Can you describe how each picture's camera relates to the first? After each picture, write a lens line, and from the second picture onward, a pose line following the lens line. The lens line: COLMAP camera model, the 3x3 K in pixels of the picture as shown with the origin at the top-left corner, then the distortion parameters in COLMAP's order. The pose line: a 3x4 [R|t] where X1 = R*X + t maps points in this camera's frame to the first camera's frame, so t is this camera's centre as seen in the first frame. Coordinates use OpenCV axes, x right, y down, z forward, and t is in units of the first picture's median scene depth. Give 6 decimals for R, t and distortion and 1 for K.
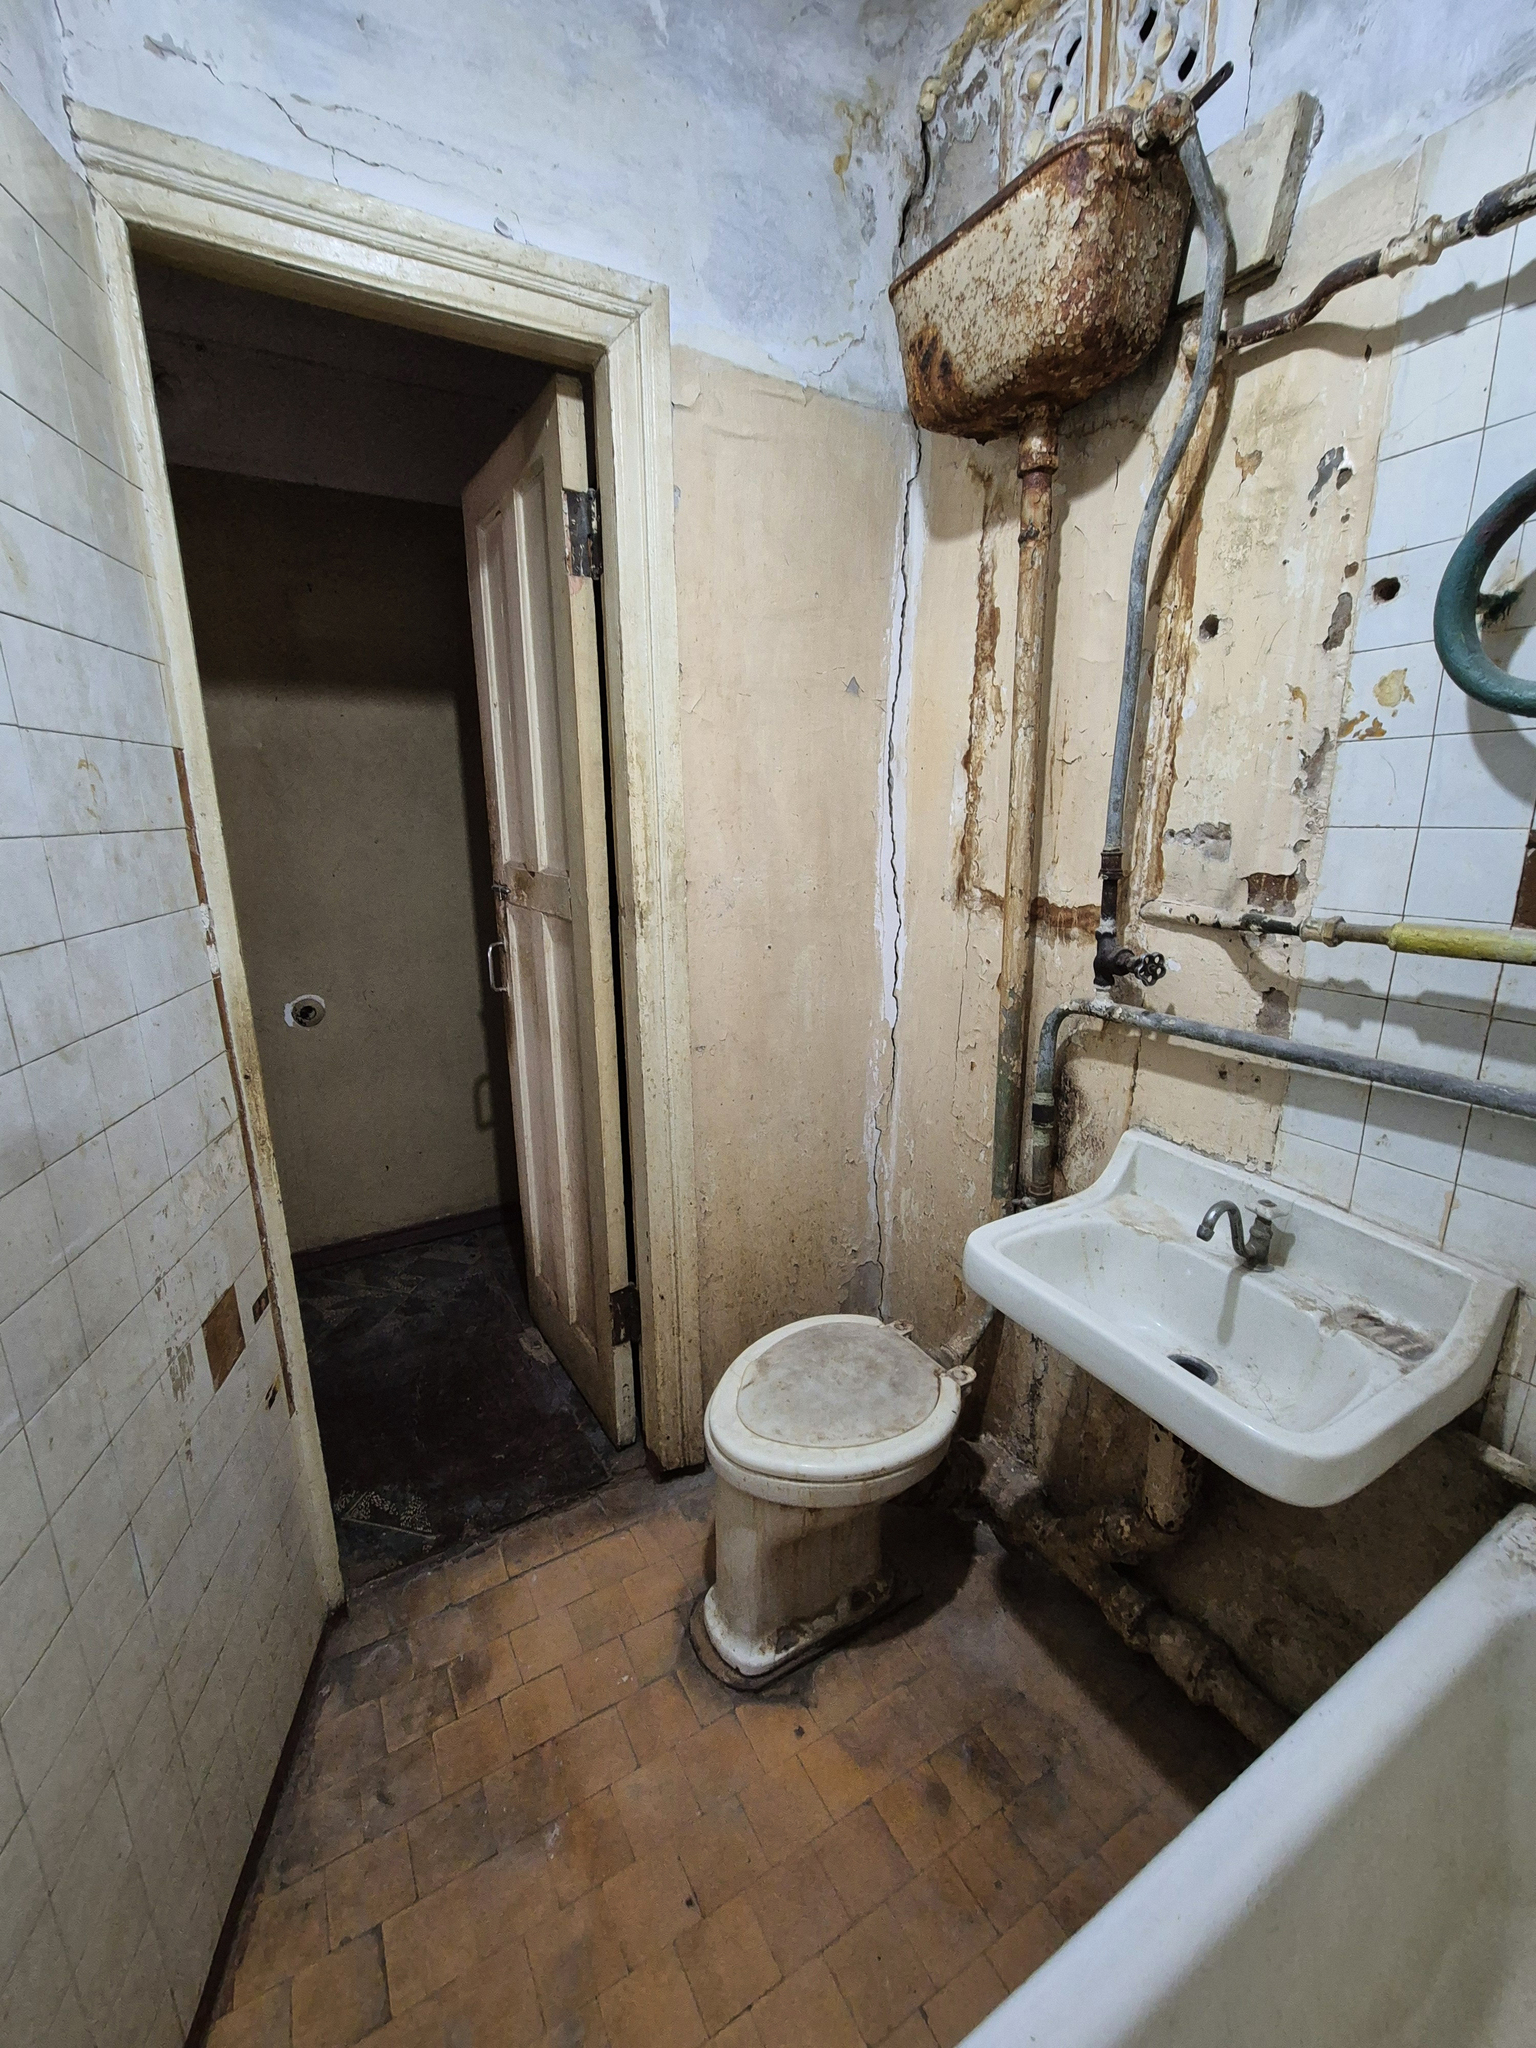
lens RADIAL K [[843.0, 0, 769.1], [0, 843.0, 1018.7], [0, 0, 1]] dist [0.003831, -0.000288]
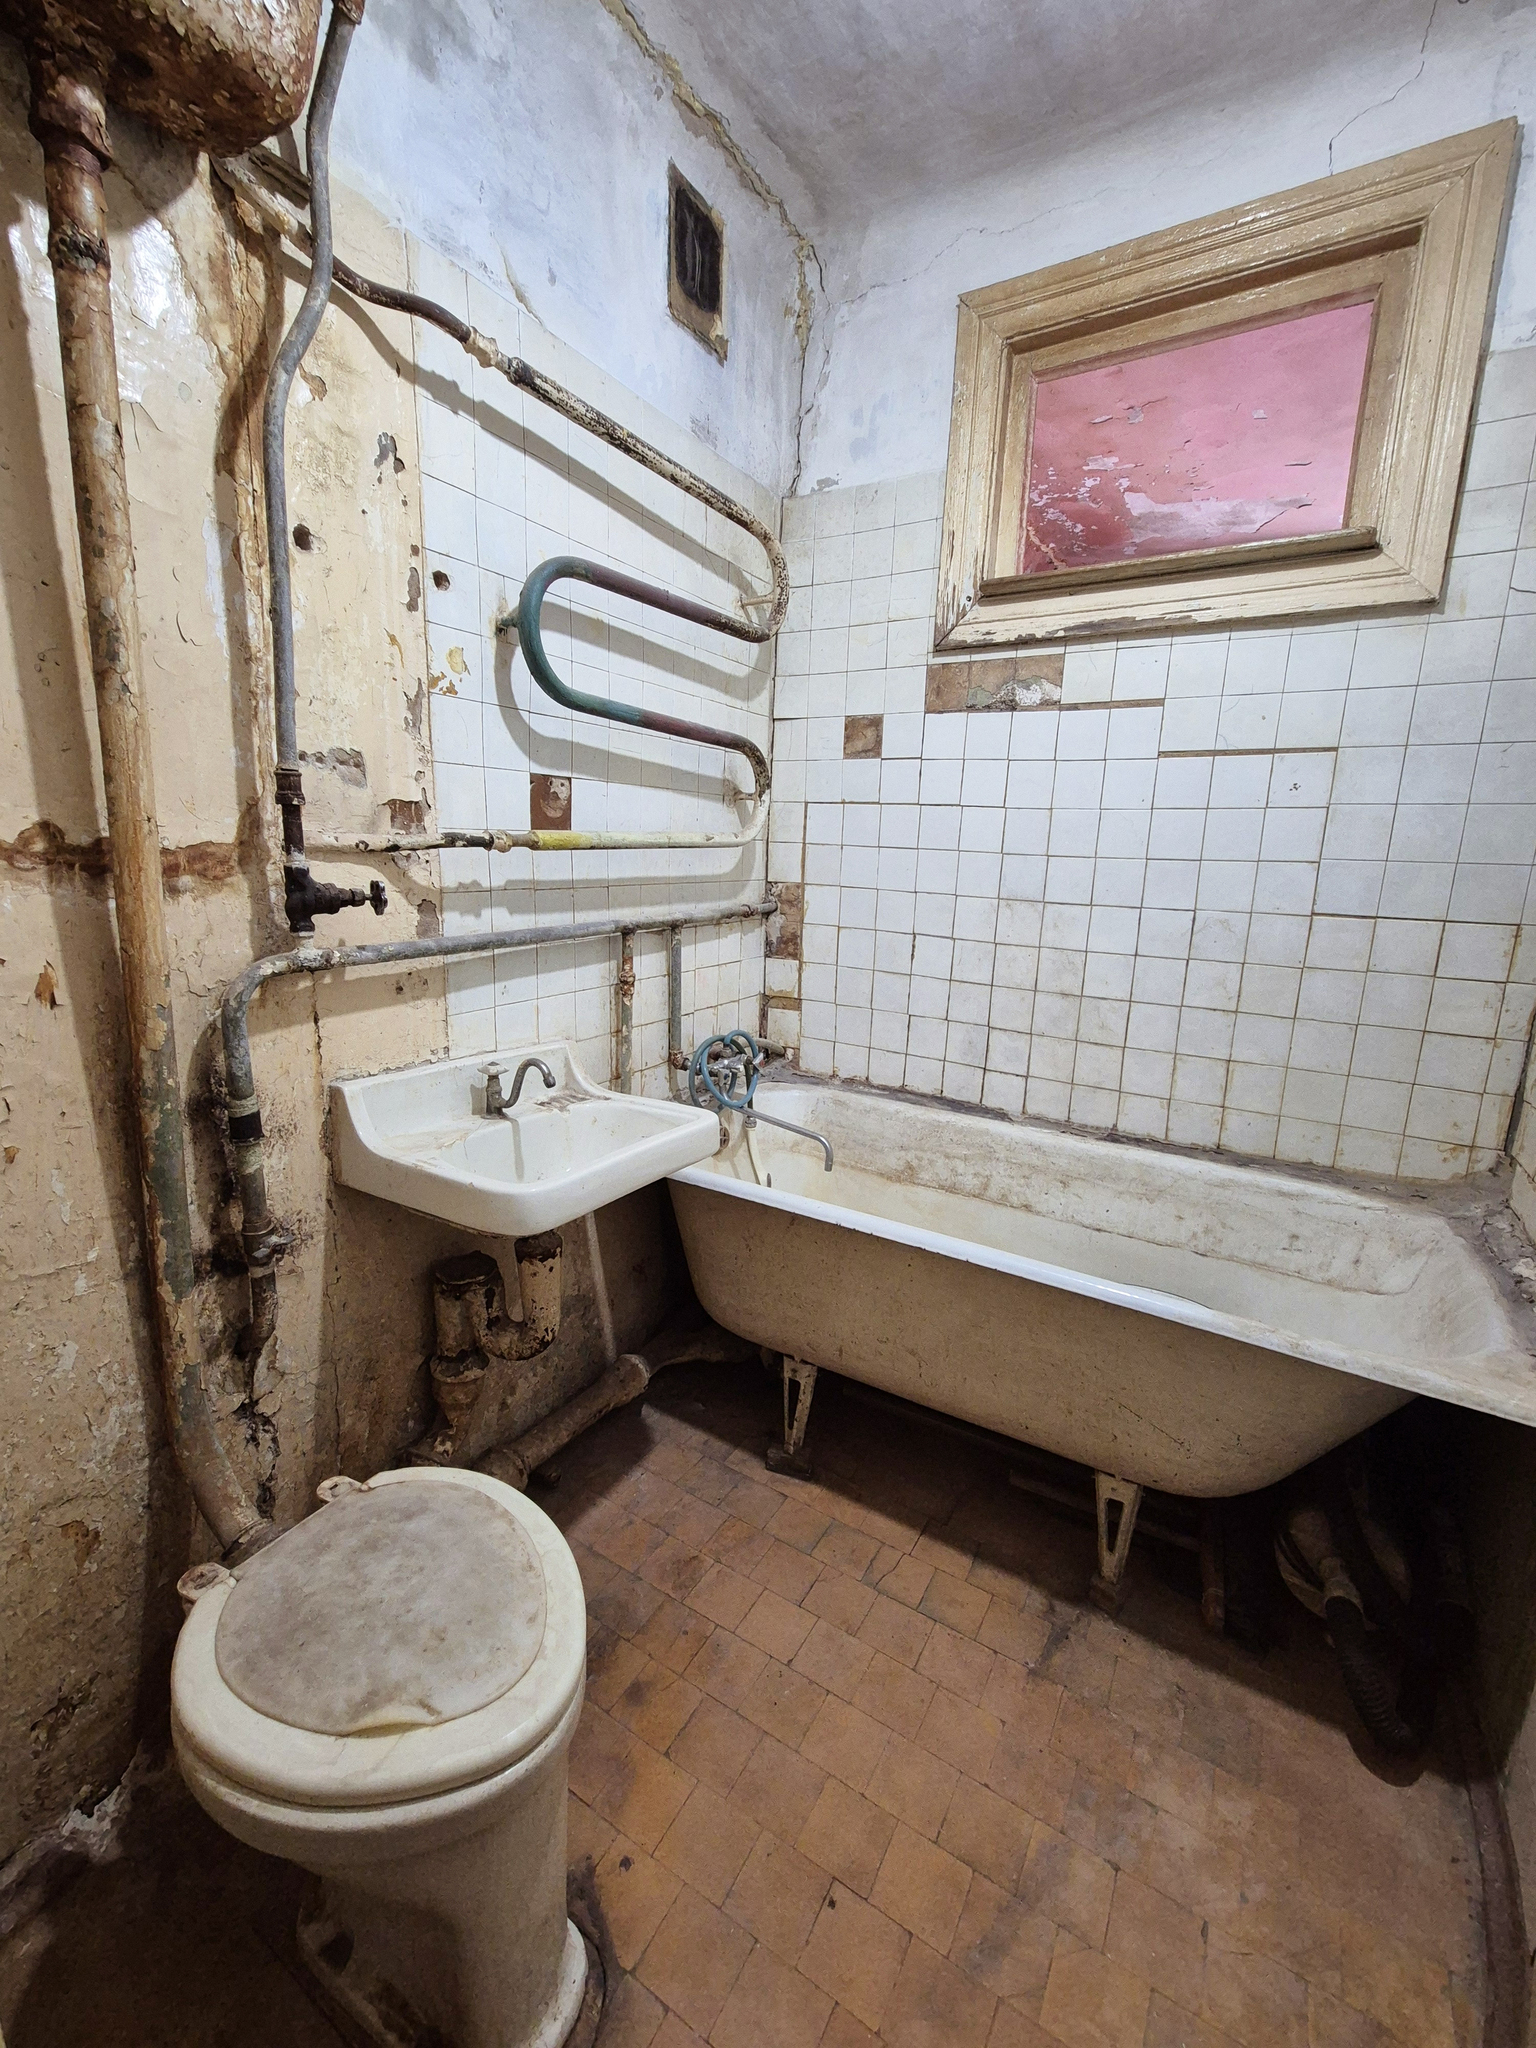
lens RADIAL K [[843.0, 0, 766.9], [0, 843.0, 1015.2], [0, 0, 1]] dist [0.003831, -0.000288]
pose [[-0.476469, -0.185979, 0.859296, -0.678284], [0.185053, 0.934261, 0.304814, -0.159040], [-0.859495, 0.304250, -0.410731, 1.151240]]
